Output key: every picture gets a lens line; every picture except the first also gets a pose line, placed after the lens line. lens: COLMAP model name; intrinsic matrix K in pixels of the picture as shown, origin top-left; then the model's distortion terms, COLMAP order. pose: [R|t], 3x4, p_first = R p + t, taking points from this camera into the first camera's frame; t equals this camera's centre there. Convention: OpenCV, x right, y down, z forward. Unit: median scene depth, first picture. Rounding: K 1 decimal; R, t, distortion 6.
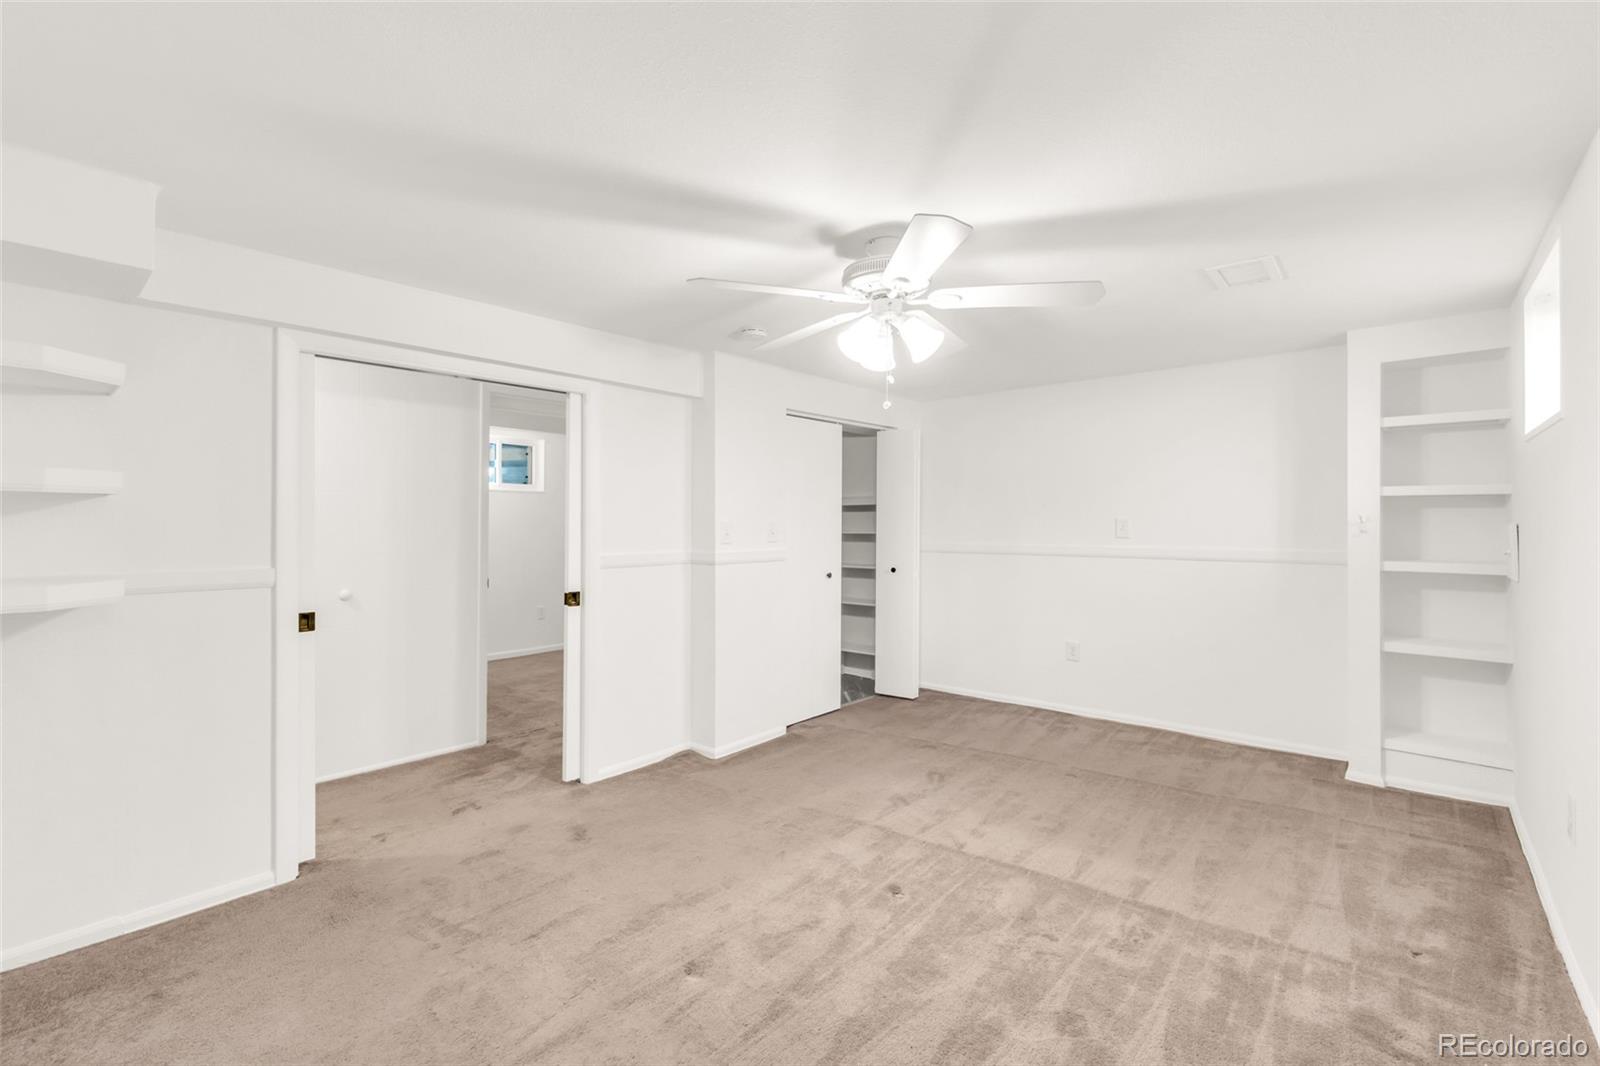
lens RADIAL K [[708.9, 0, 789.7], [0, 708.9, 515.0], [0, 0, 1]] dist [-0.001830, -0.000201]
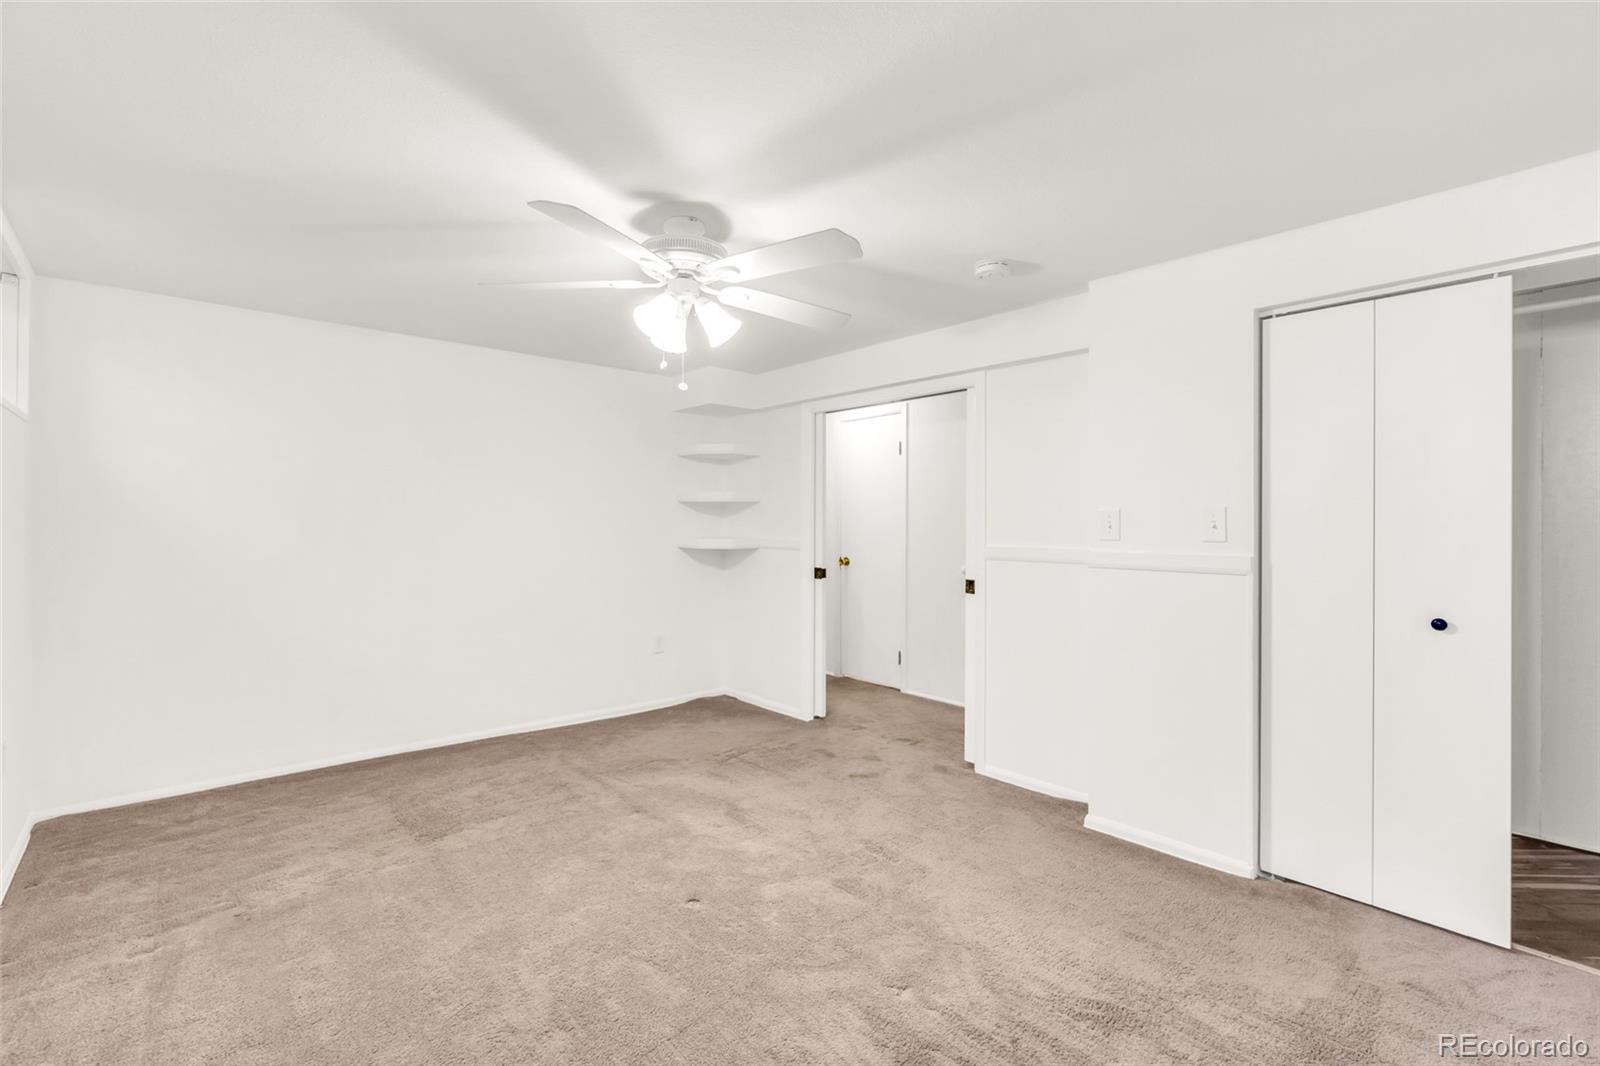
lens RADIAL K [[708.9, 0, 789.7], [0, 708.9, 515.0], [0, 0, 1]] dist [-0.001830, -0.000201]
pose [[-0.126248, -0.002177, -0.991996, 0.972515], [0.012415, 0.999916, -0.003775, 0.017694], [0.991921, -0.012792, -0.126211, 1.122931]]
